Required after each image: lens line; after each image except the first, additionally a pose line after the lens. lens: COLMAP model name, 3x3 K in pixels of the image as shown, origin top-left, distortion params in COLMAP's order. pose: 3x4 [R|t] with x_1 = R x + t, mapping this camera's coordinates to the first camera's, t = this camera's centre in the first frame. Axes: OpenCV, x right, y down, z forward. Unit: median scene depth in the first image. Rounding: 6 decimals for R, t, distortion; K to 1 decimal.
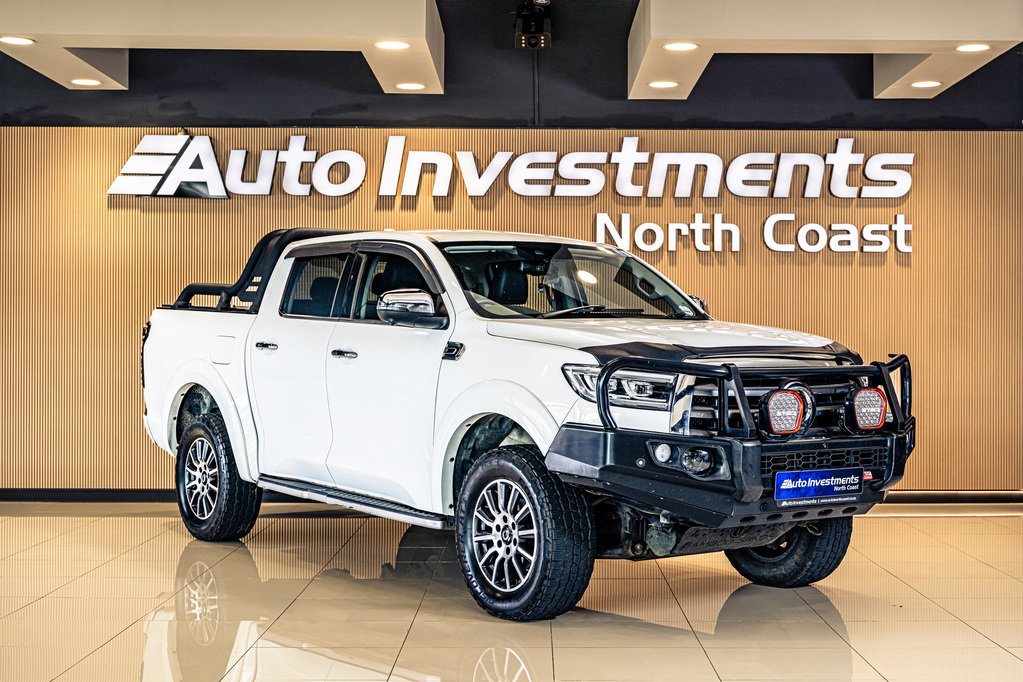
lens RADIAL K [[1569.3, 0, 512.3], [0, 1569.3, 341.4], [0, 0, 1]] dist [0.001214, 0.000000]
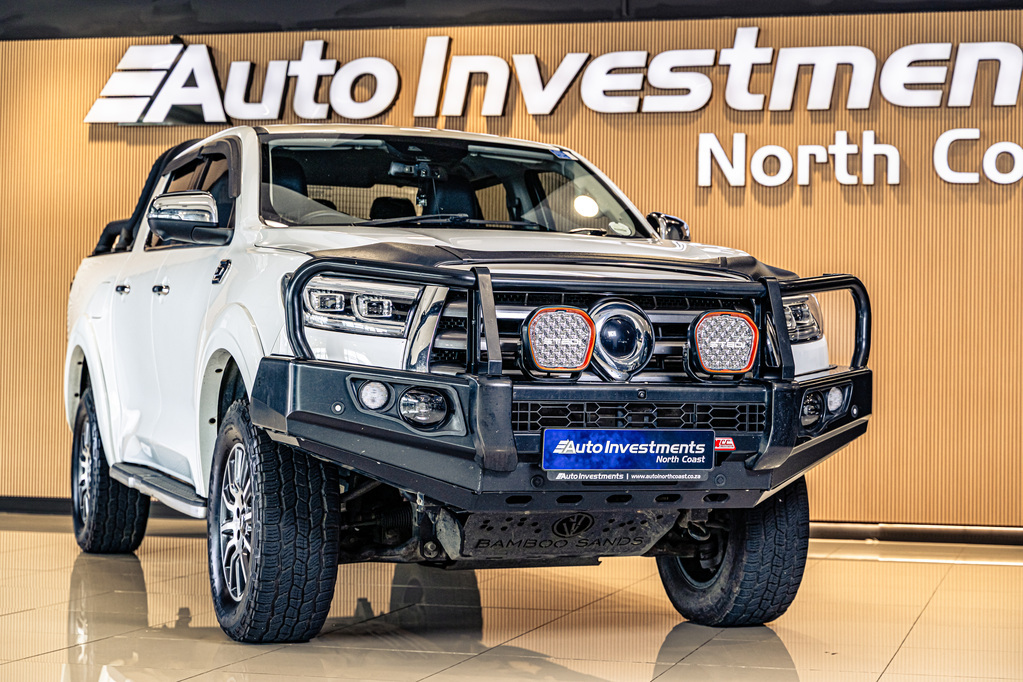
lens RADIAL K [[1982.3, 0, 515.3], [0, 1982.3, 338.6], [0, 0, 1]] dist [0.008108, 0.000000]
pose [[0.967791, 0.006520, -0.251672, 0.207143], [-0.013052, 0.999620, -0.024293, 0.036869], [0.251418, 0.026796, 0.967508, 0.097784]]
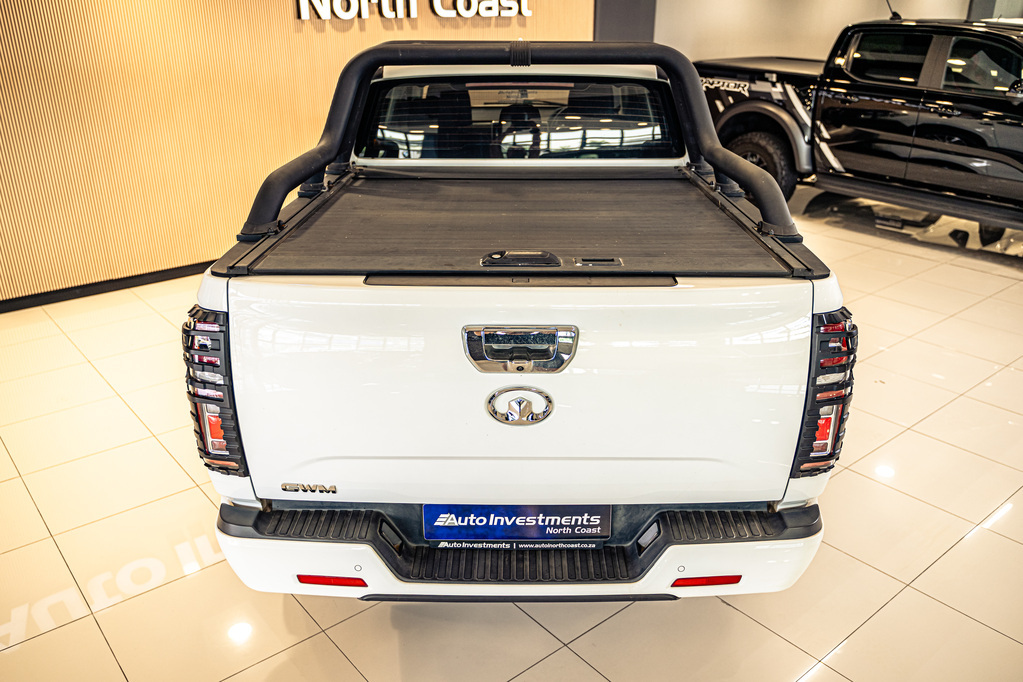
lens RADIAL K [[830.9, 0, 512.6], [0, 830.9, 341.7], [0, 0, 1]] dist [0.005627, 0.004932]
pose [[0.764201, -0.251441, 0.593948, -0.227938], [0.005672, 0.923465, 0.383641, -0.073089], [-0.644953, -0.289810, 0.707139, 0.464661]]
